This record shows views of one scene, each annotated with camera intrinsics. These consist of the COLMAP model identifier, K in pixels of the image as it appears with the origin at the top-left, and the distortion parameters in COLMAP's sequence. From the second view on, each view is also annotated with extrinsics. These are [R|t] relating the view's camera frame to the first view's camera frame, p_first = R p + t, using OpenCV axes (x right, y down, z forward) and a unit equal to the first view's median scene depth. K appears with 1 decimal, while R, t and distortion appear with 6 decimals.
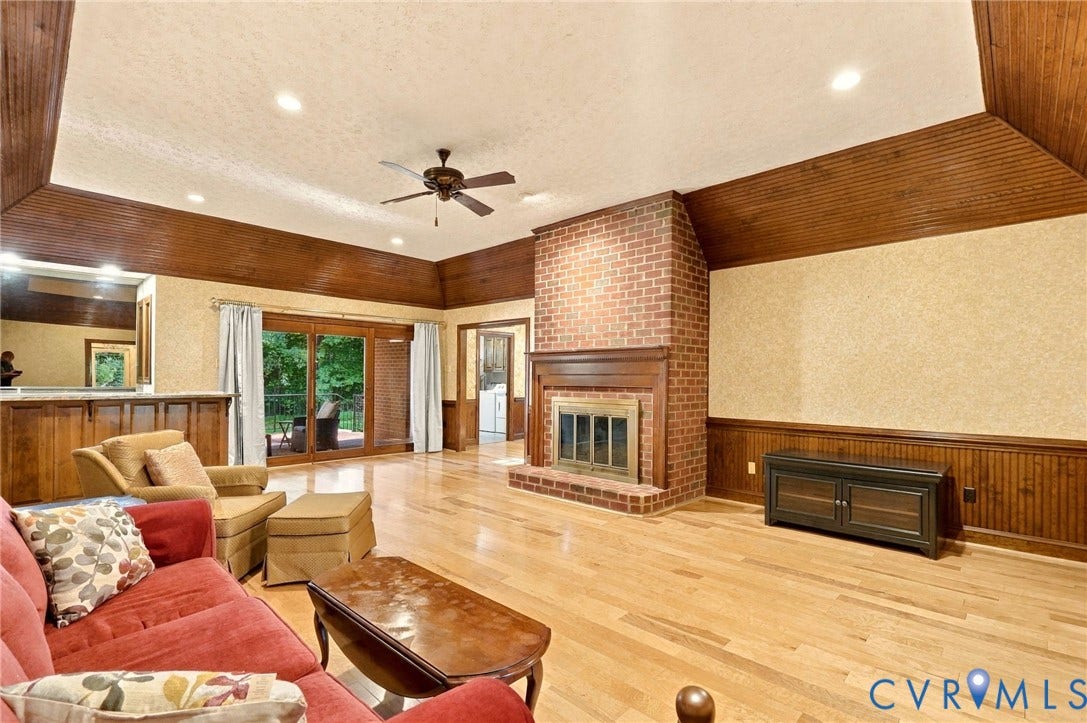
lens RADIAL K [[498.4, 0, 541.6], [0, 498.4, 375.8], [0, 0, 1]] dist [-0.003411, -0.000651]
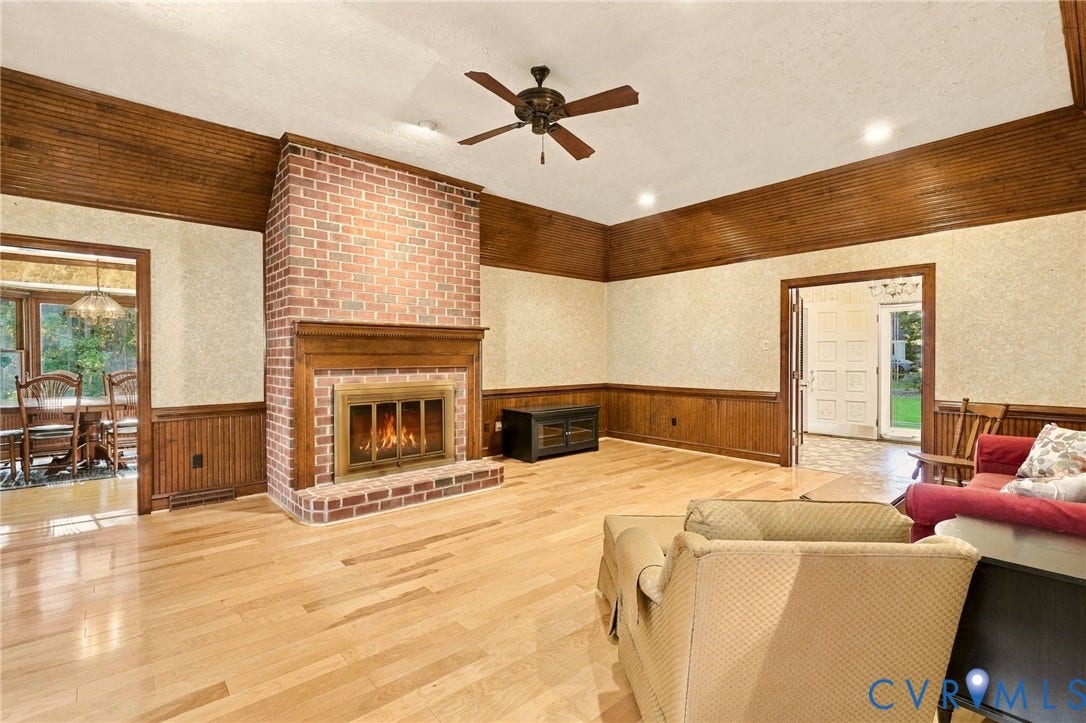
lens RADIAL K [[507.7, 0, 533.9], [0, 507.7, 358.6], [0, 0, 1]] dist [0.003699, 0.000335]
pose [[0.074519, -0.007864, 0.997189, -0.795968], [0.000646, 0.999969, 0.007837, -0.001129], [-0.997219, 0.000060, 0.074522, 0.752857]]
